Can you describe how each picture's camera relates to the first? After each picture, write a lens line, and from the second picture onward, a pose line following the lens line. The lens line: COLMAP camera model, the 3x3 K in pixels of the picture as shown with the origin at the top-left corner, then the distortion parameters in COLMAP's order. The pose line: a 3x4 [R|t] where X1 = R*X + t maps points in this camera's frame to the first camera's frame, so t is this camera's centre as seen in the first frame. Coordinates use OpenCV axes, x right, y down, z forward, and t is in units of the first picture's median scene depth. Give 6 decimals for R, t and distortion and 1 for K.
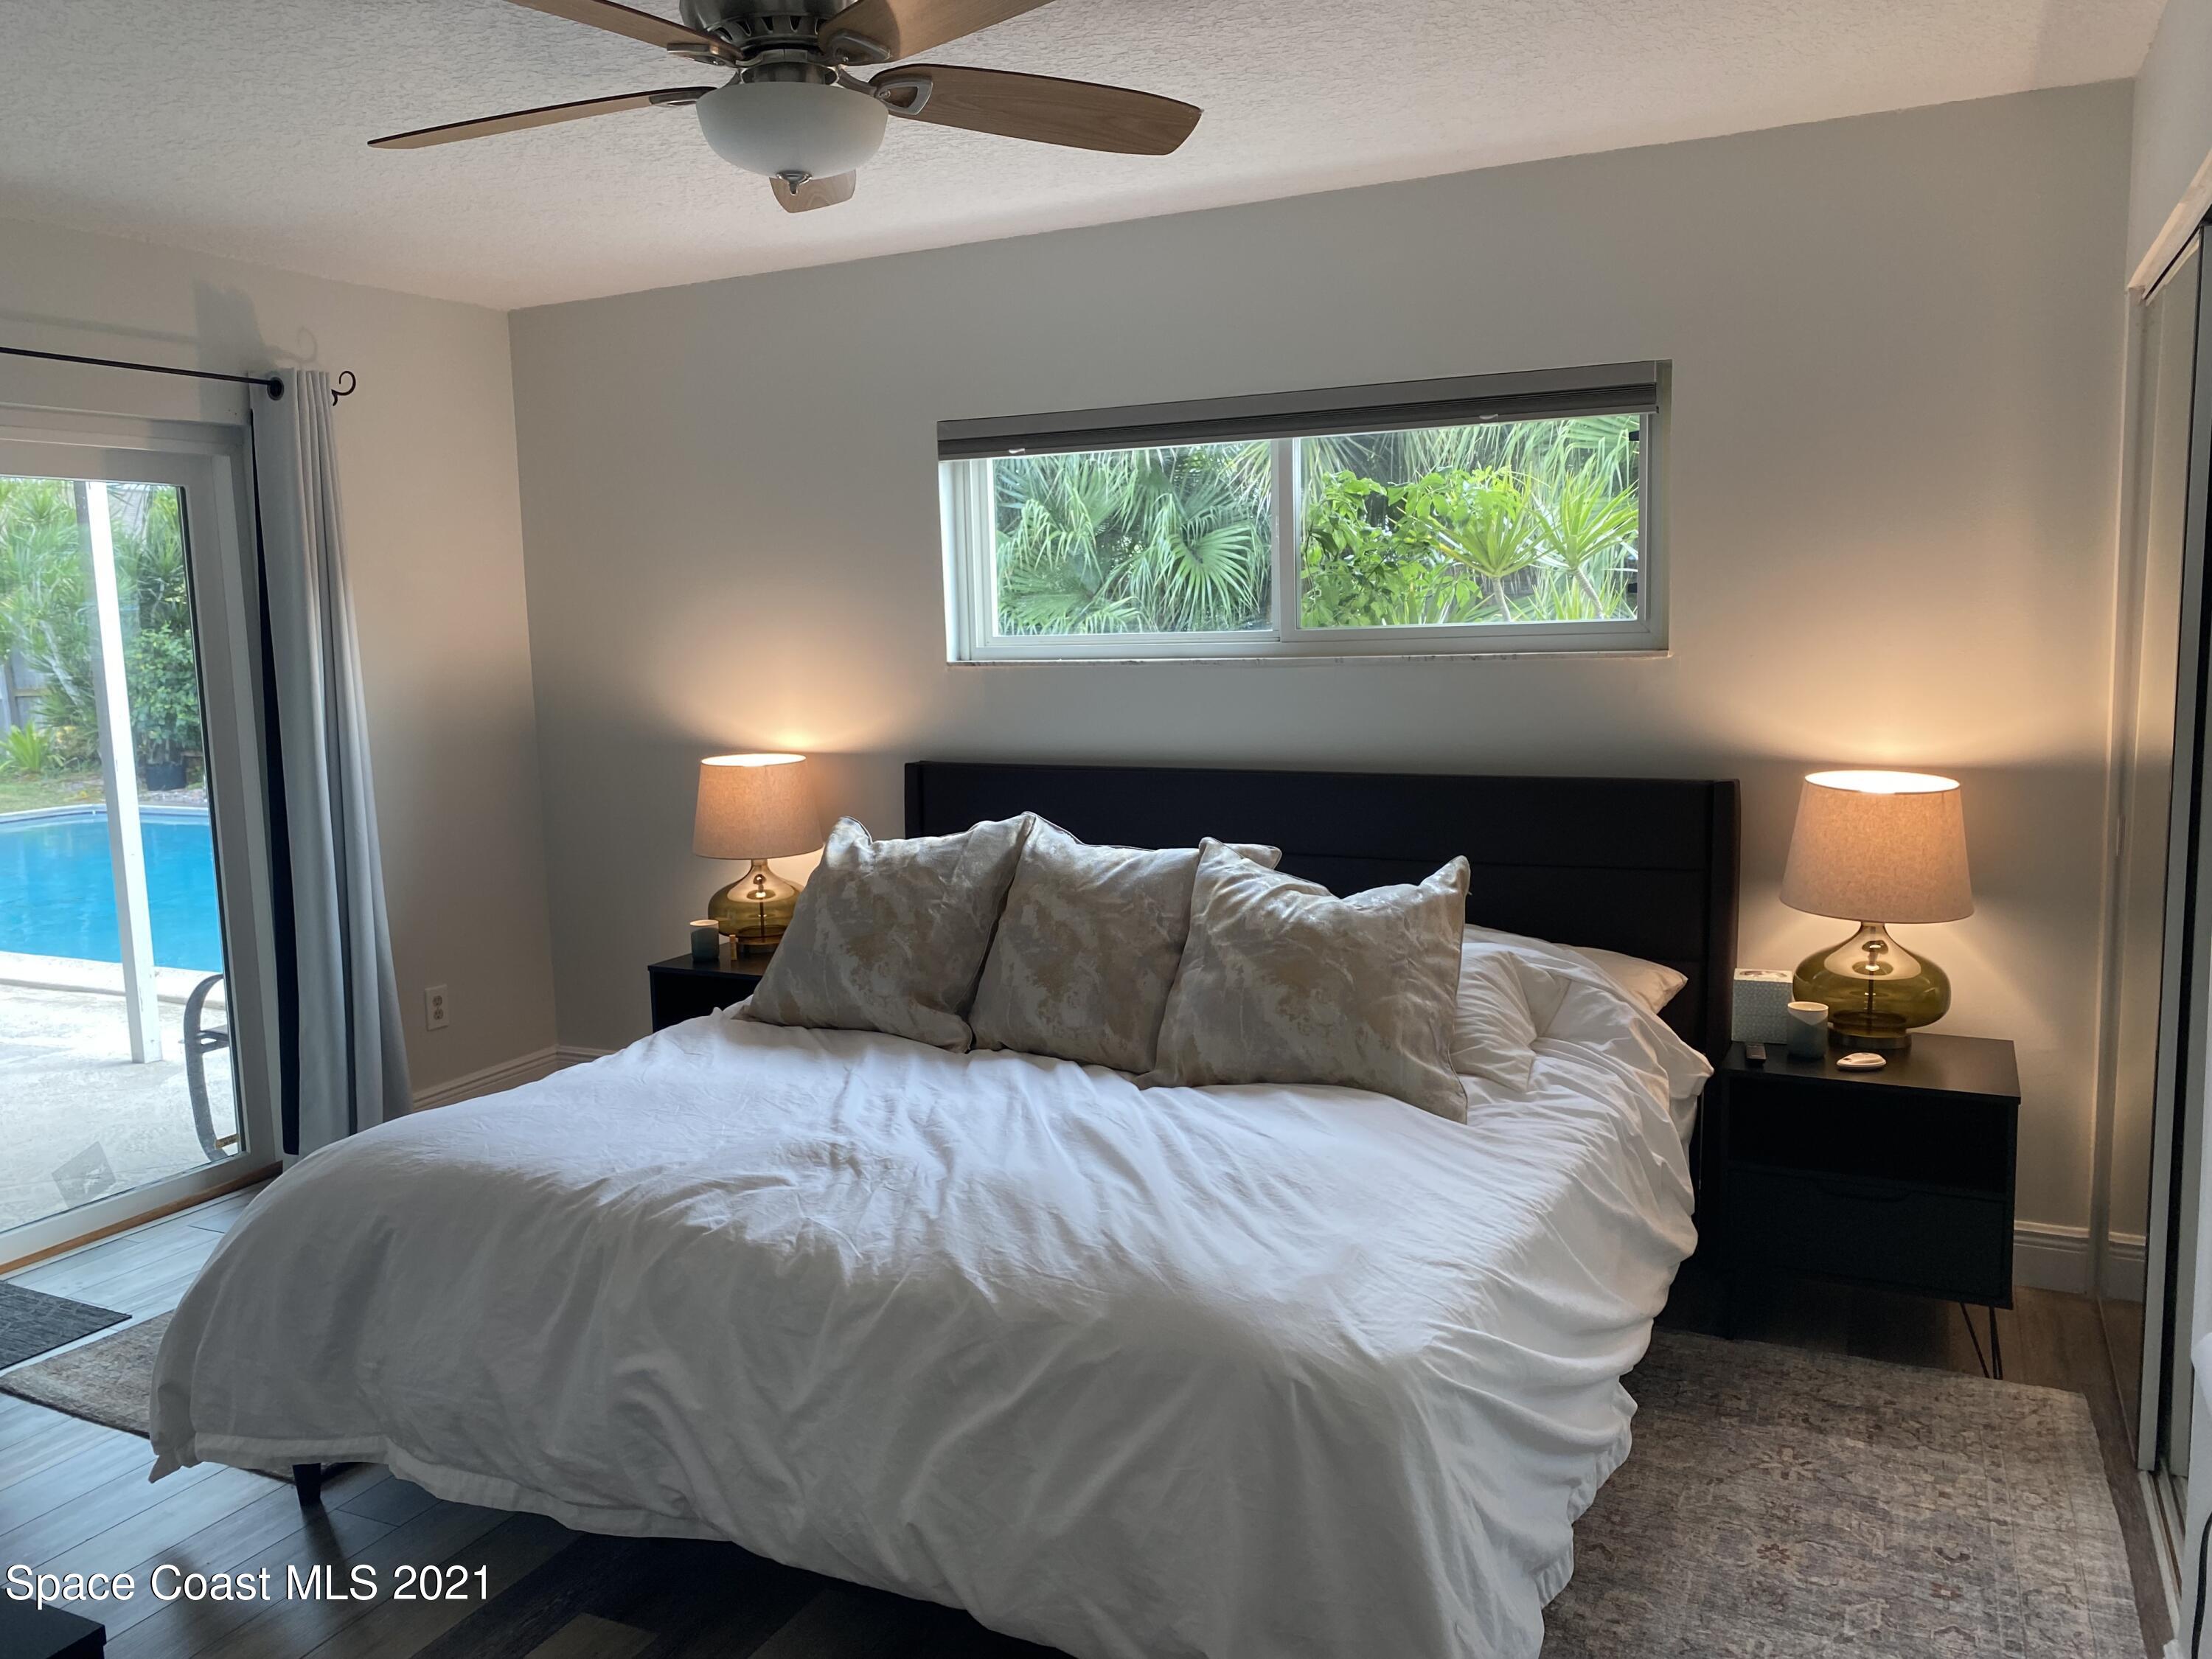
lens RADIAL K [[1683.9, 0, 1104.4], [0, 1683.9, 822.7], [0, 0, 1]] dist [0.046855, -0.051695]
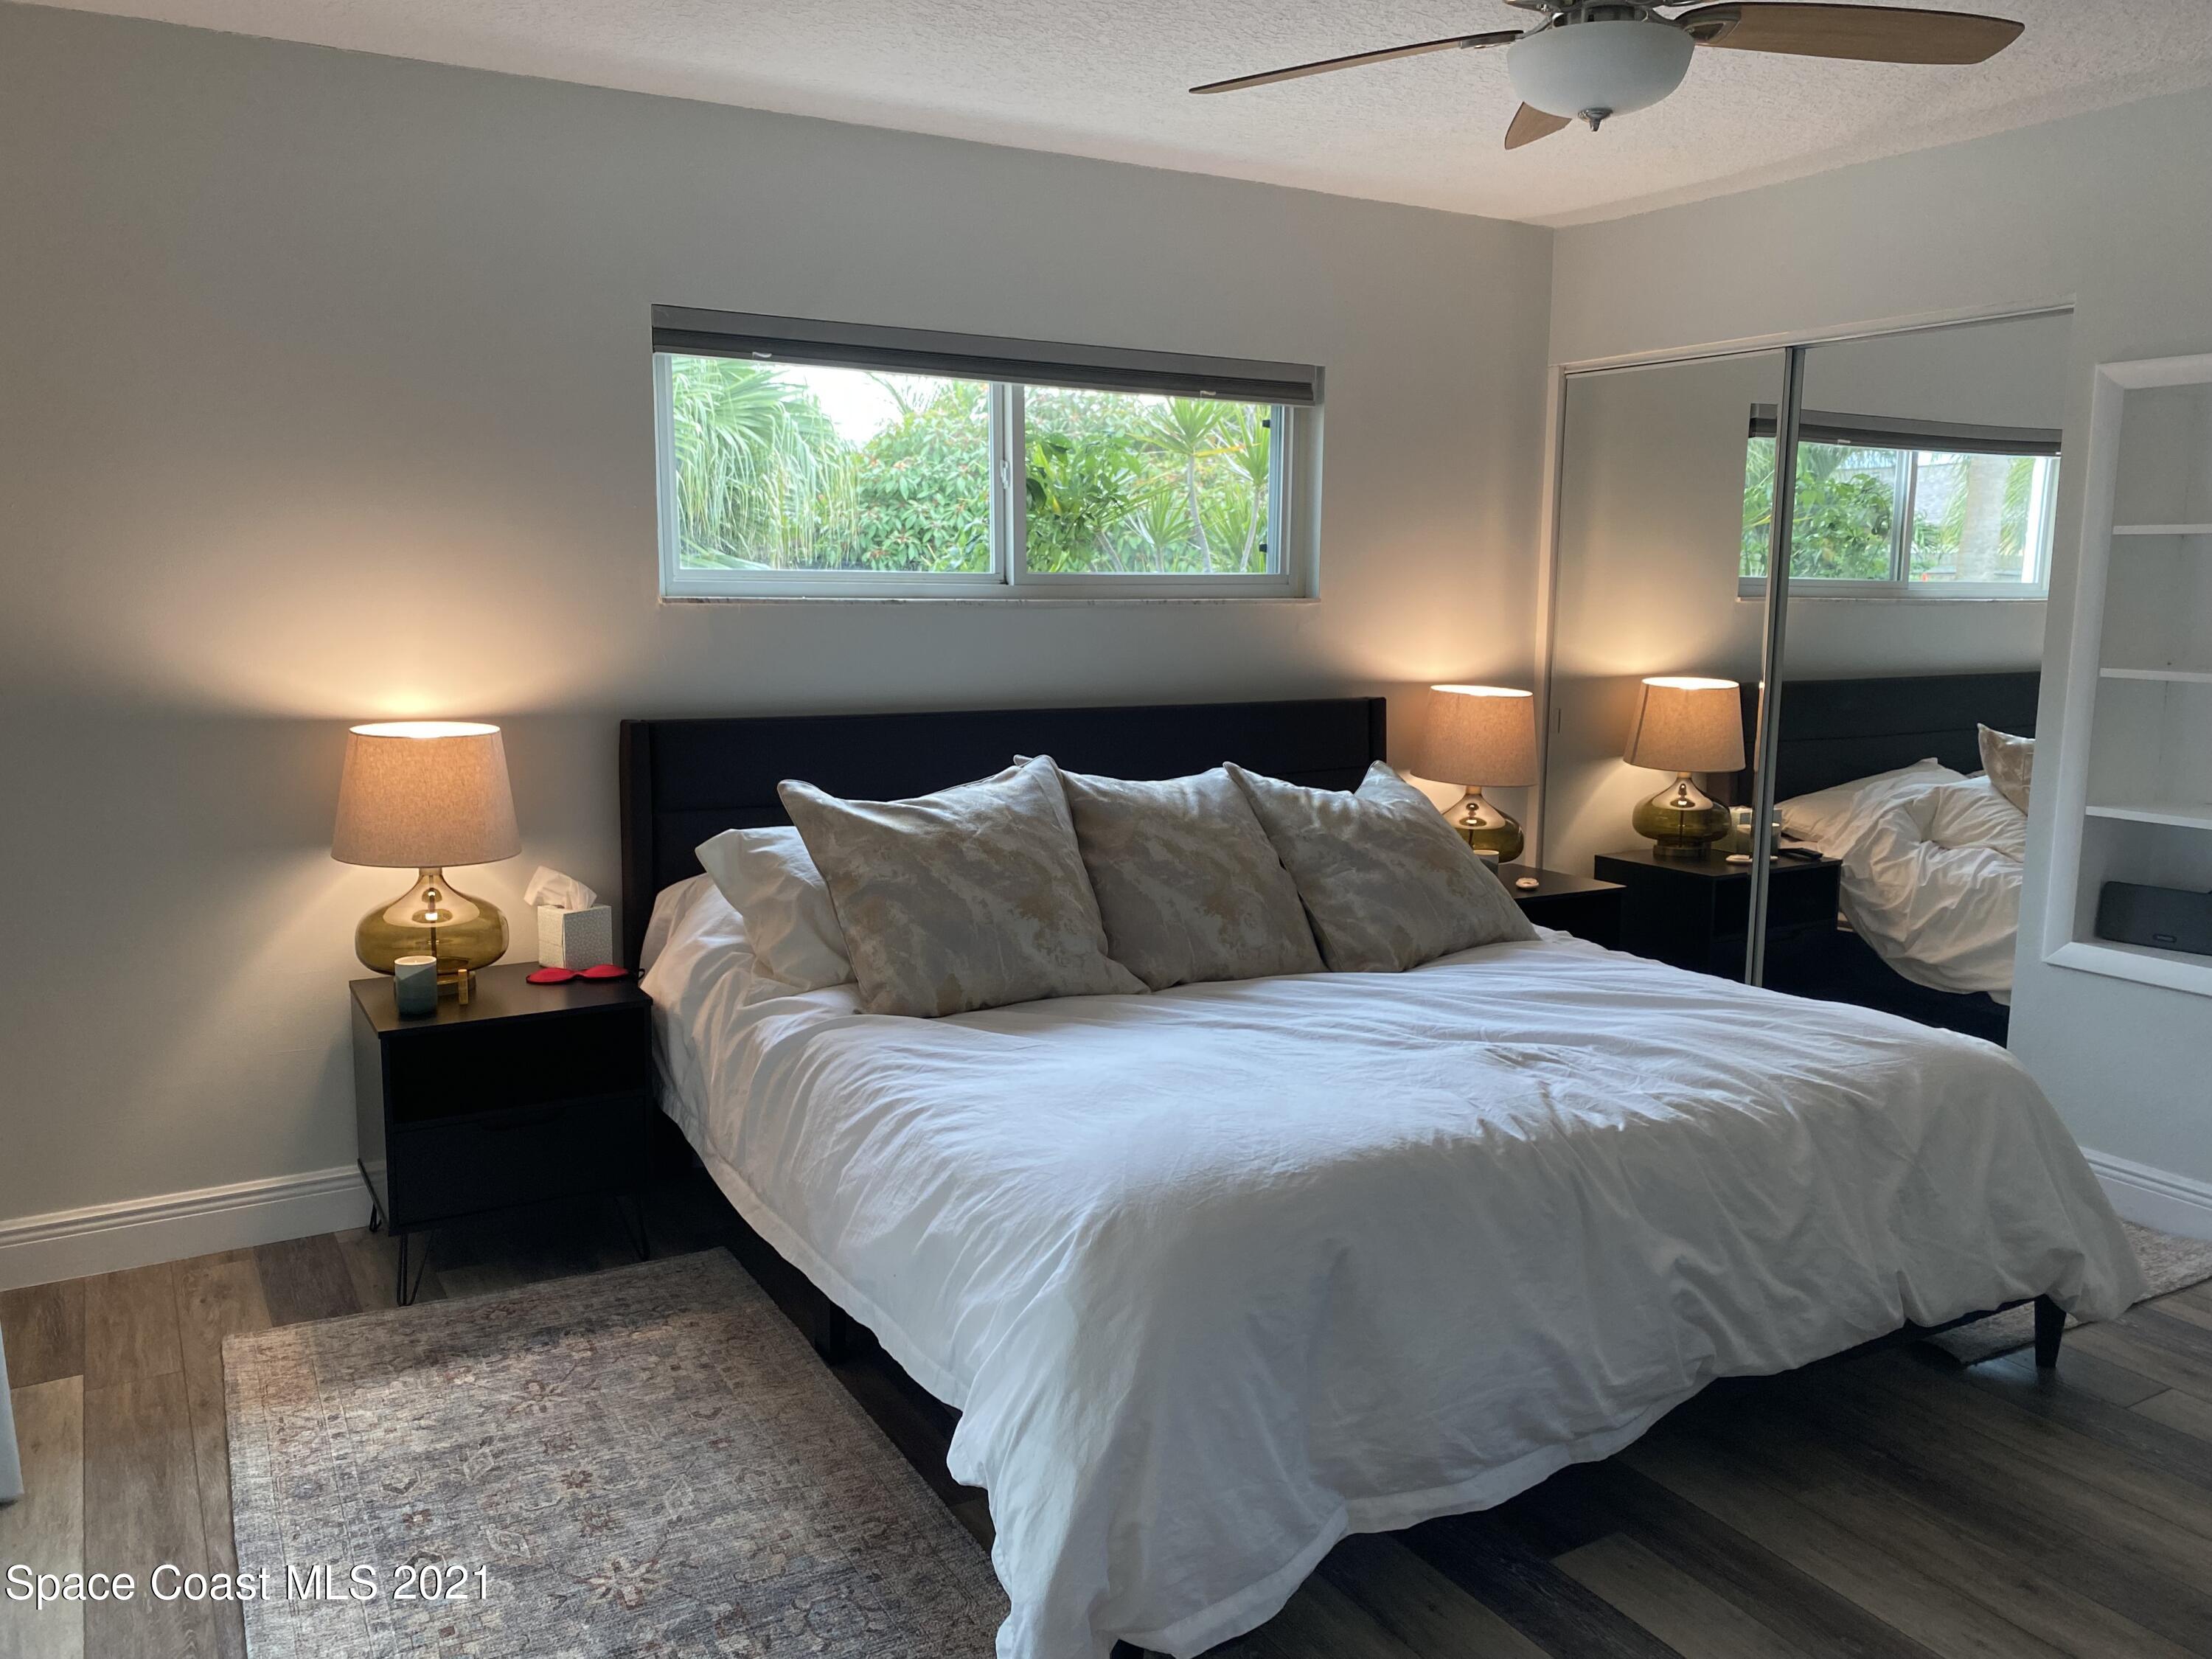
lens RADIAL K [[1683.9, 0, 1109.1], [0, 1683.9, 828.4], [0, 0, 1]] dist [0.046855, -0.051695]
pose [[0.538231, -0.101943, 0.836609, -0.792728], [0.077630, 0.994434, 0.071231, -0.029375], [-0.839214, 0.026607, 0.543150, 0.420064]]
